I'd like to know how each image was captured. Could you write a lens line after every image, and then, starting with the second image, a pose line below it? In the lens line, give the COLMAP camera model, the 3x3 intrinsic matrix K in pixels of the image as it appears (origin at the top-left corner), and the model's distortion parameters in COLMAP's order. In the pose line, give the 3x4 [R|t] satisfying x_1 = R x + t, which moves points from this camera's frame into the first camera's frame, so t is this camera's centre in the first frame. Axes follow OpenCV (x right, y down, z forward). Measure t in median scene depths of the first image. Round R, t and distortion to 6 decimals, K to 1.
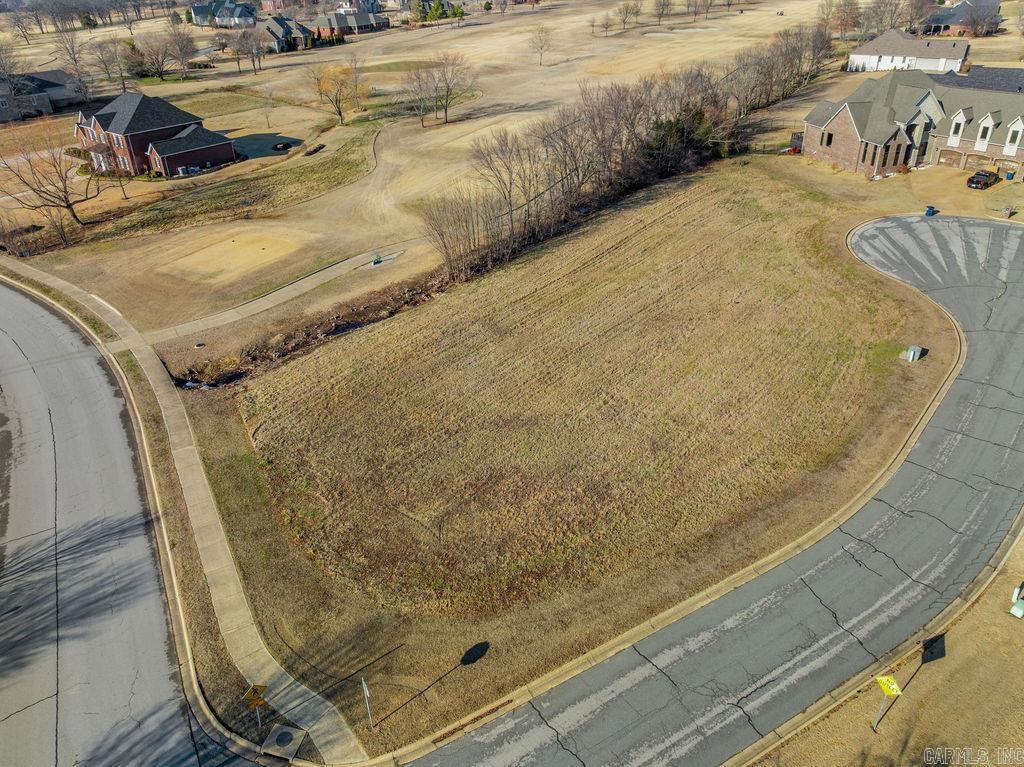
lens RADIAL K [[728.5, 0, 511.7], [0, 728.5, 380.6], [0, 0, 1]] dist [-0.042218, 0.005833]
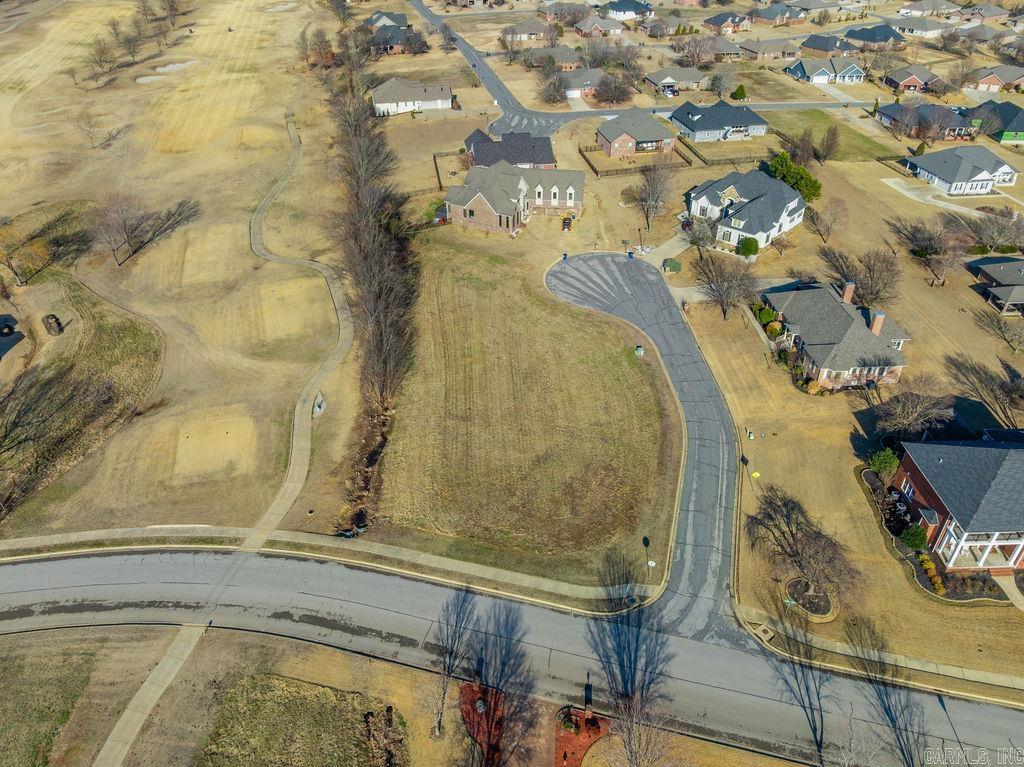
lens RADIAL K [[728.5, 0, 509.0], [0, 728.5, 385.6], [0, 0, 1]] dist [-0.042218, 0.005833]
pose [[0.709205, -0.386308, 0.589742, -0.953309], [0.341639, 0.920046, 0.191828, -0.447158], [-0.616694, 0.065434, 0.784479, -0.430238]]
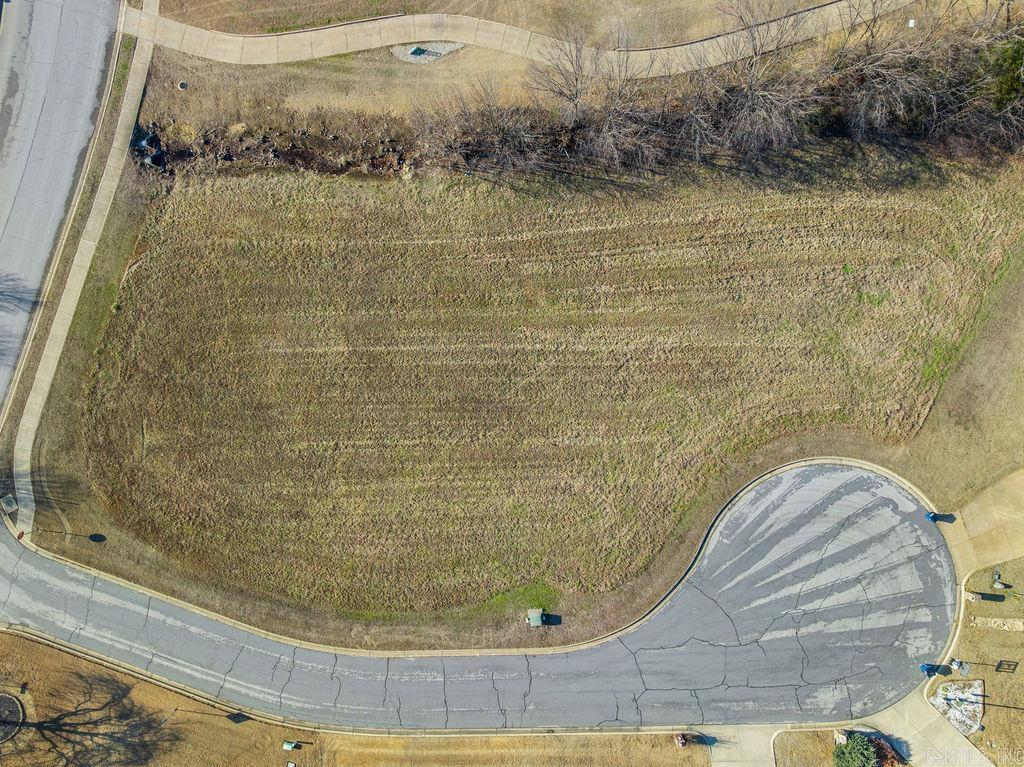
lens RADIAL K [[728.5, 0, 513.3], [0, 728.5, 386.2], [0, 0, 1]] dist [-0.042218, 0.005833]
pose [[0.676995, 0.735681, 0.021262, 0.204642], [-0.385088, 0.329454, 0.862071, -1.035756], [0.627204, -0.591805, 0.506341, 0.536837]]
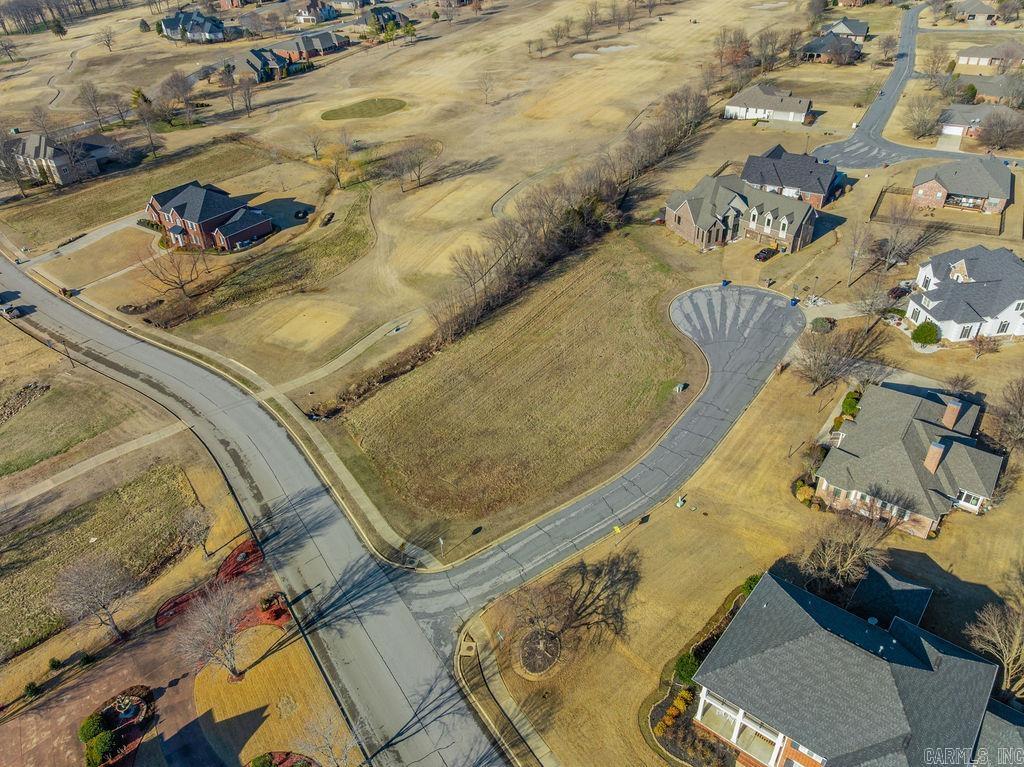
lens RADIAL K [[728.5, 0, 512.5], [0, 728.5, 381.2], [0, 0, 1]] dist [-0.042218, 0.005833]
pose [[0.997322, -0.045537, 0.057231, -0.026745], [0.041401, 0.996582, 0.071480, -0.198308], [-0.060291, -0.068919, 0.995799, -0.906409]]
